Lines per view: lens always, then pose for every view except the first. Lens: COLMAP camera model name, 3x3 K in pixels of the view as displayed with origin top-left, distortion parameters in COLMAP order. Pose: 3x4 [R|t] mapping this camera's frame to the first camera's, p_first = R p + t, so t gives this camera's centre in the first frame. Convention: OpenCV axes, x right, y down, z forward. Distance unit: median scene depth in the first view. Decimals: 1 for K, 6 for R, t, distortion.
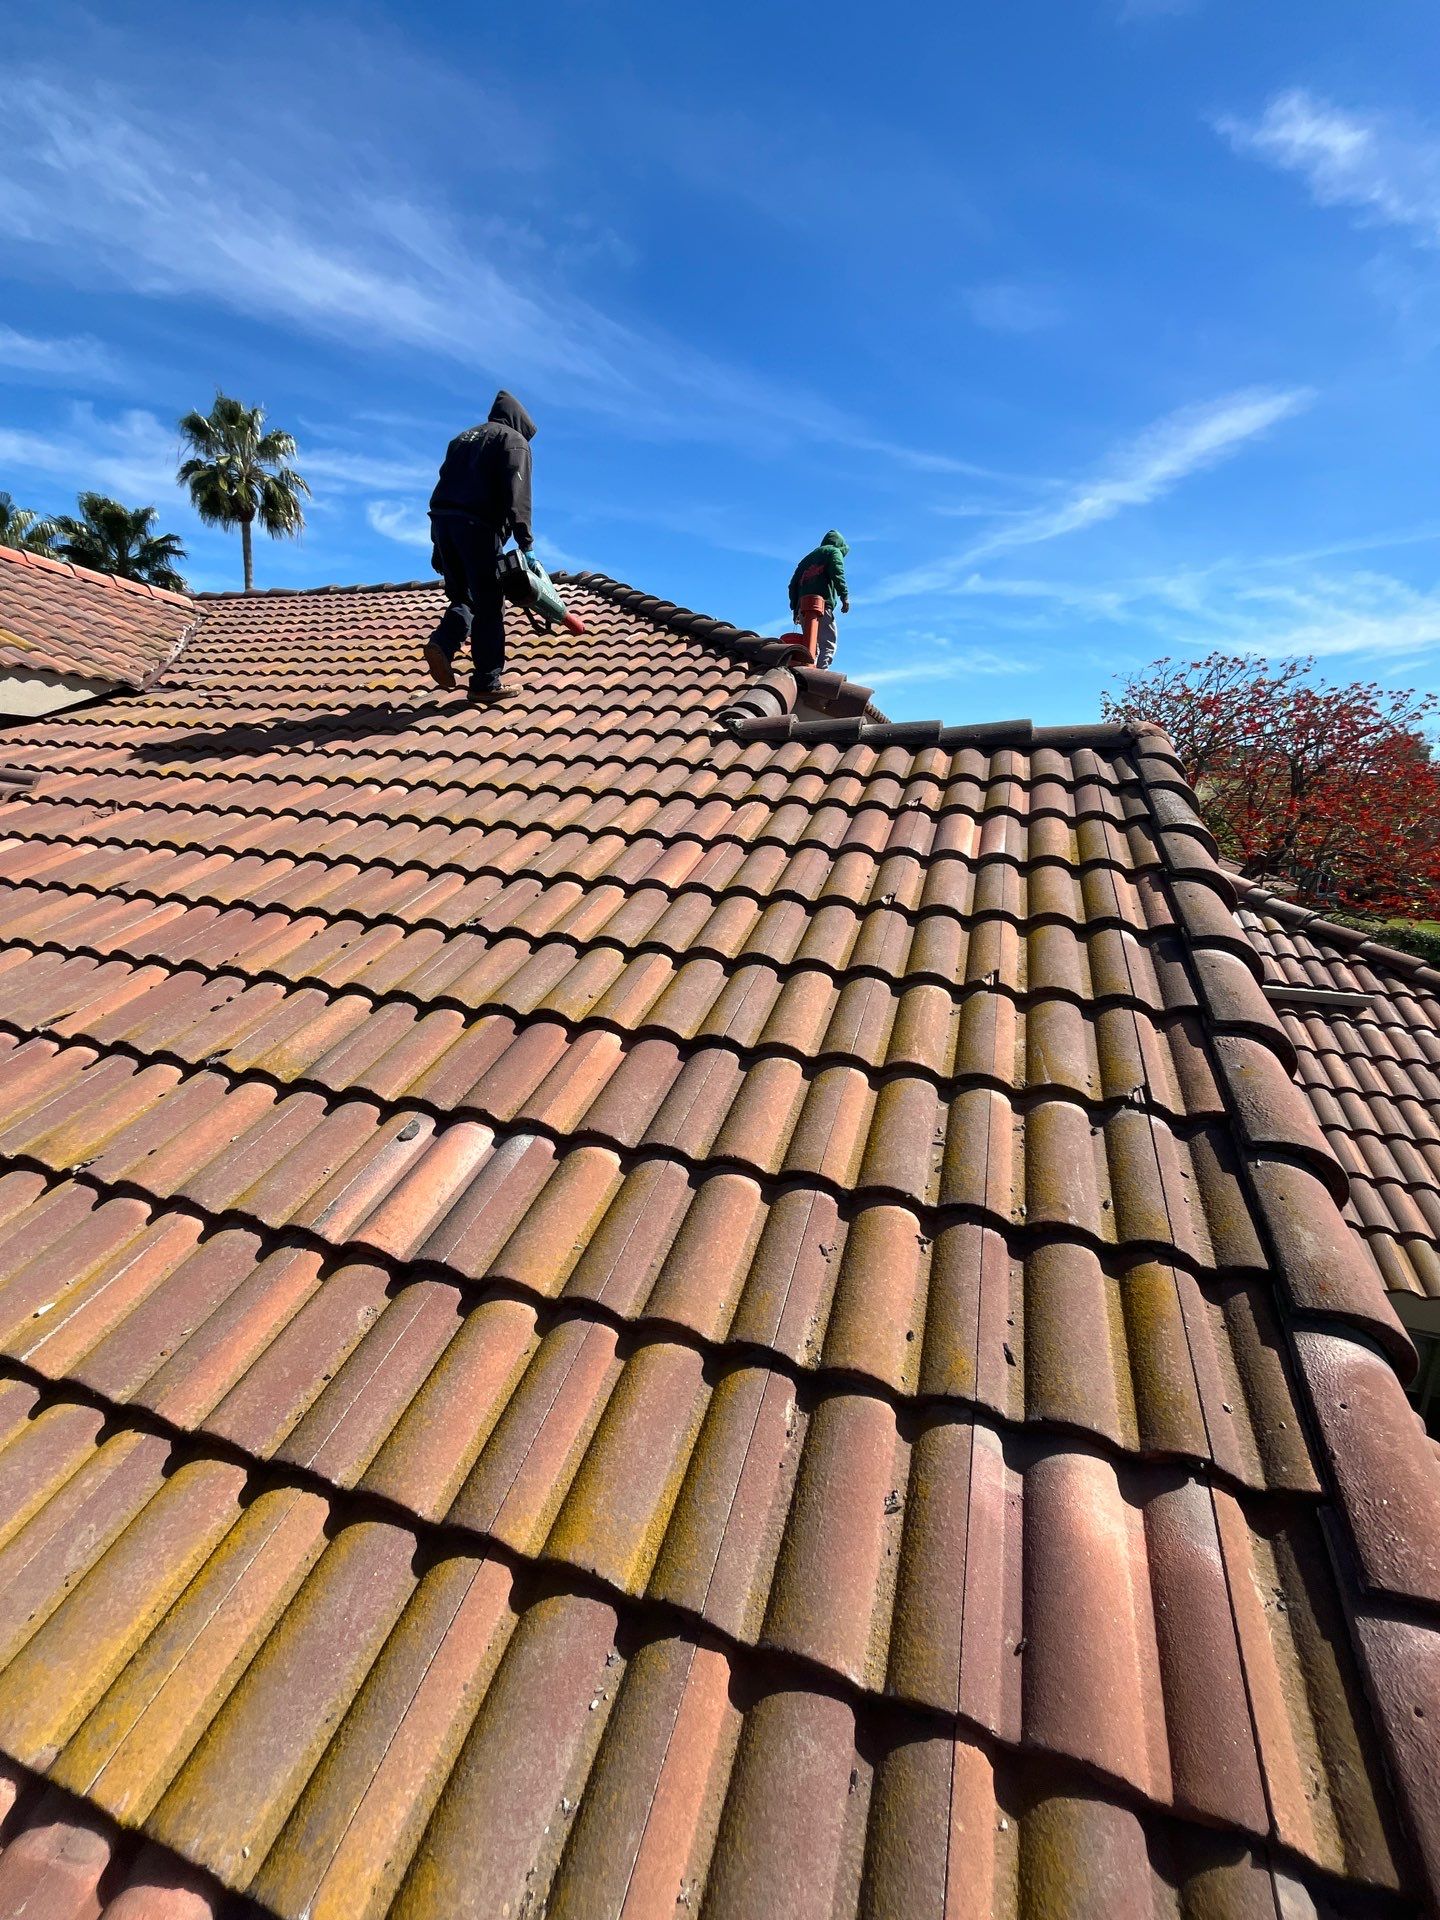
lens RADIAL K [[780.5, 0, 722.1], [0, 780.5, 953.8], [0, 0, 1]] dist [0.000102, 0.000090]
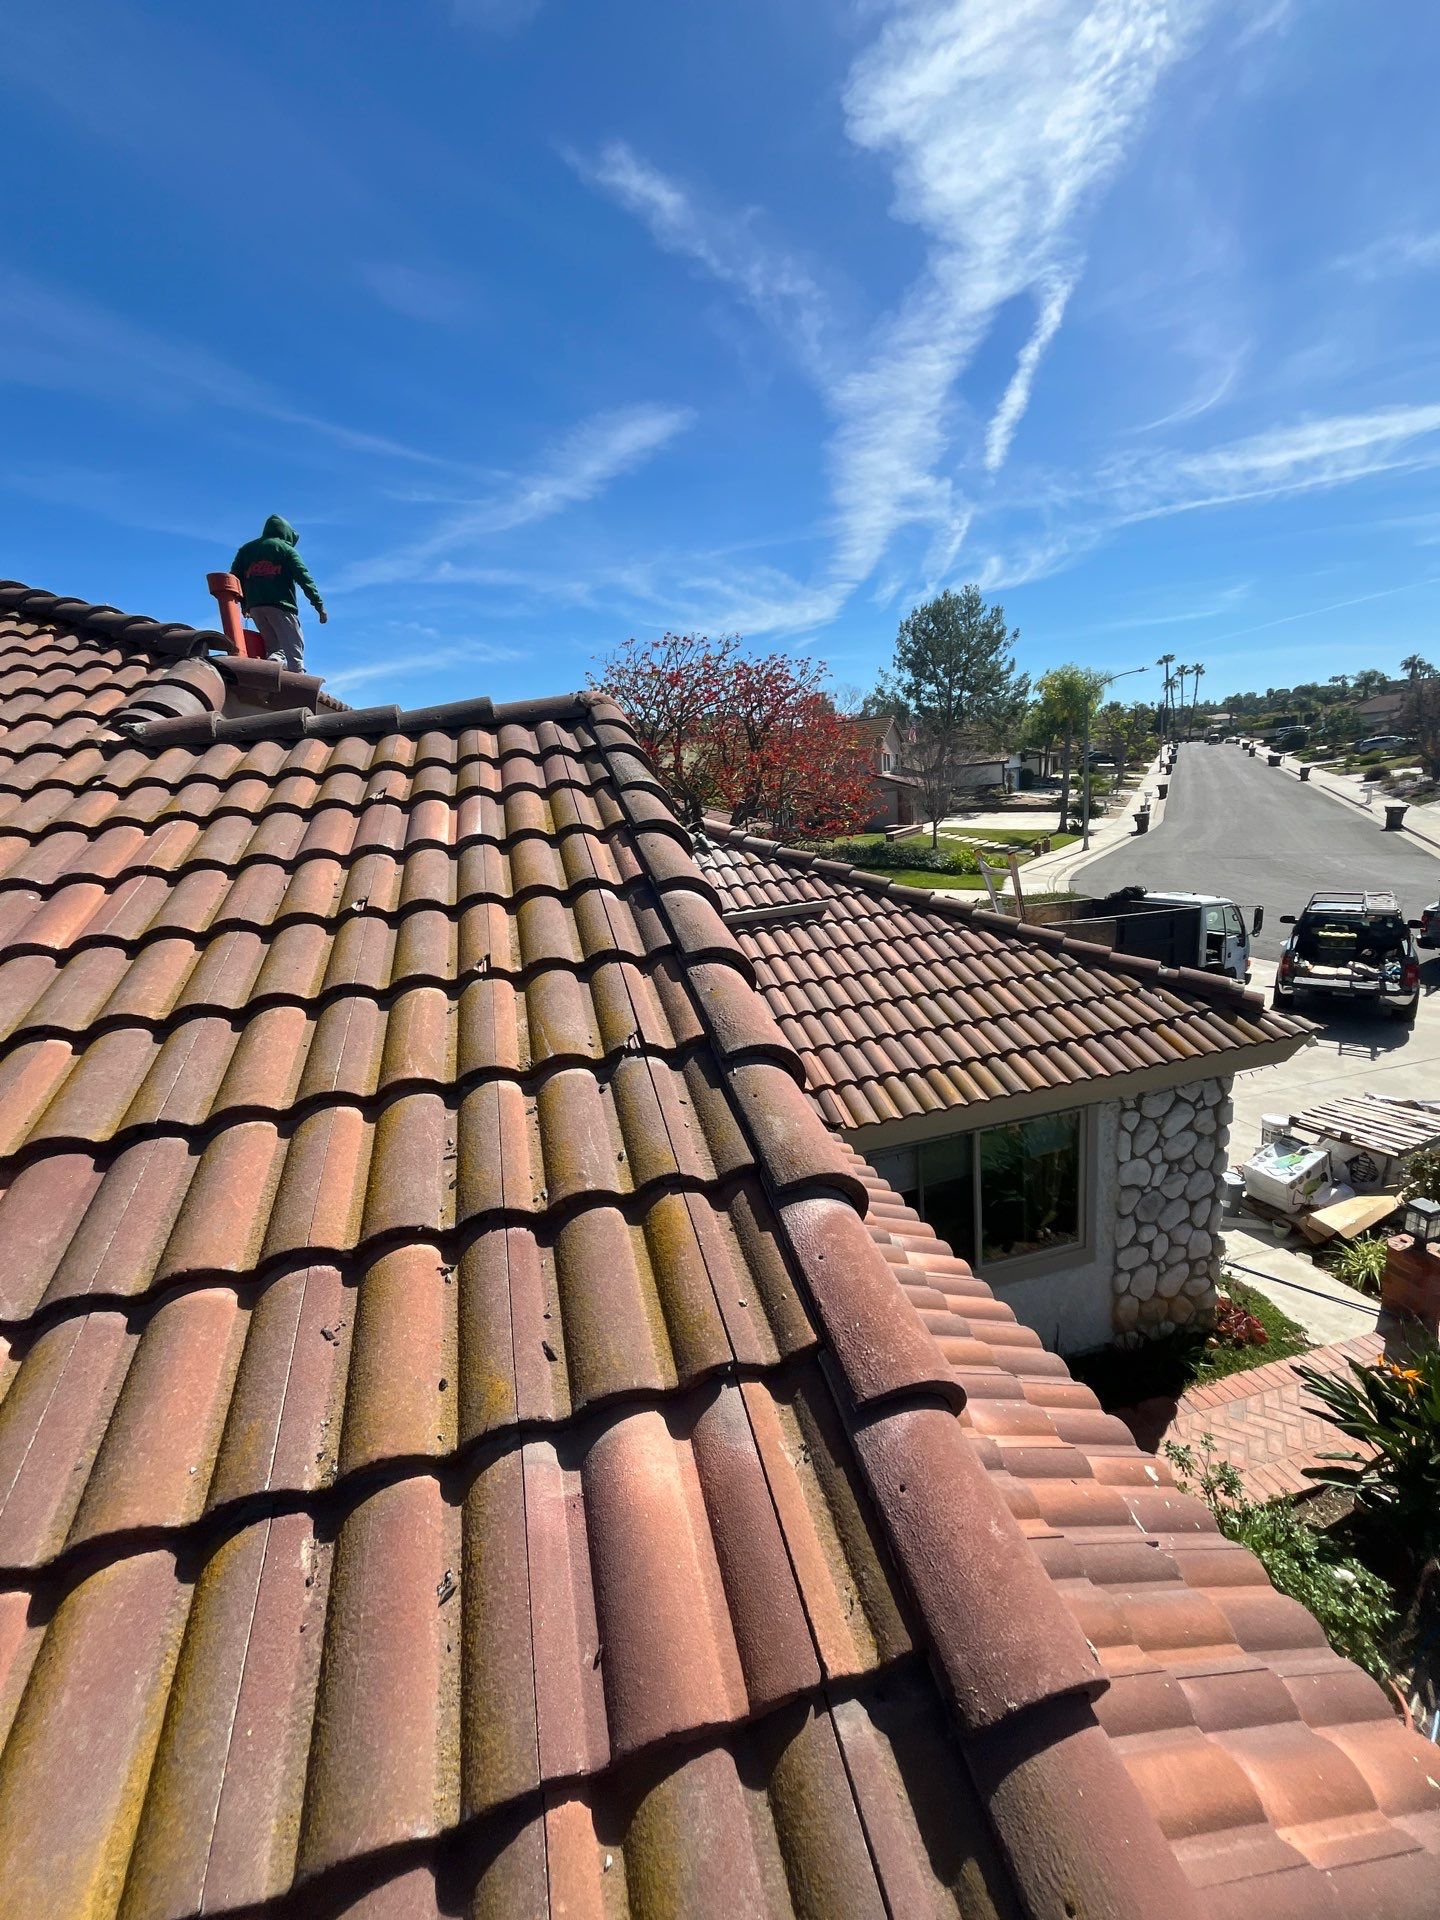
lens RADIAL K [[780.5, 0, 726.2], [0, 780.5, 954.7], [0, 0, 1]] dist [0.000102, 0.000090]
pose [[0.828885, -0.236376, 0.507027, 0.116573], [0.229974, 0.970198, 0.076346, 0.015441], [-0.509963, 0.053320, 0.858542, 0.034544]]
